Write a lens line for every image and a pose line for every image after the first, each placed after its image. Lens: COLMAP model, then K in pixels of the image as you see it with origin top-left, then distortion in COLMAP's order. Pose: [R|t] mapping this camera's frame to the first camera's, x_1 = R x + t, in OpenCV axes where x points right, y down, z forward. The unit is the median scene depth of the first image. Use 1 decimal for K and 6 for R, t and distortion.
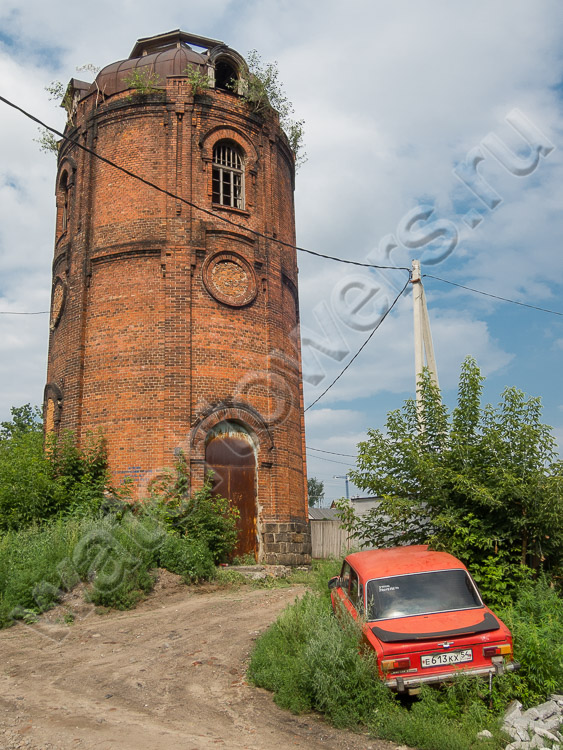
lens RADIAL K [[712.6, 0, 281.5], [0, 712.6, 375.0], [0, 0, 1]] dist [-0.068954, -0.009466]
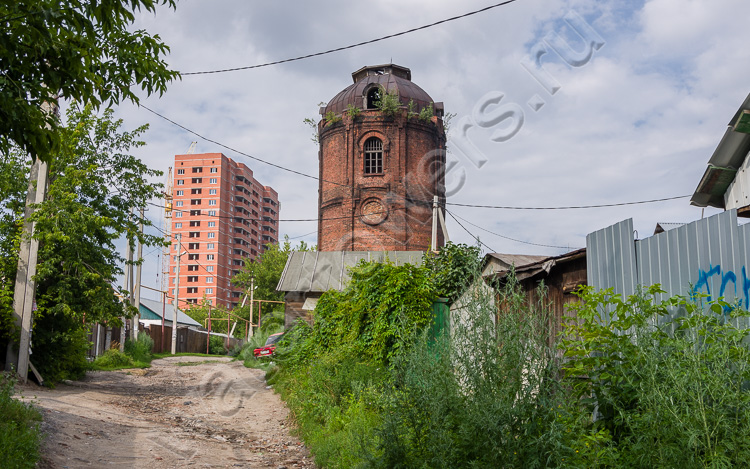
lens RADIAL K [[862.3, 0, 375.0], [0, 862.3, 234.5], [0, 0, 1]] dist [-0.105712, -0.006298]
pose [[0.778542, -0.082621, -0.622131, 1.443343], [0.129988, 0.991029, 0.031057, -0.140047], [0.613984, -0.105049, 0.782297, -0.932320]]
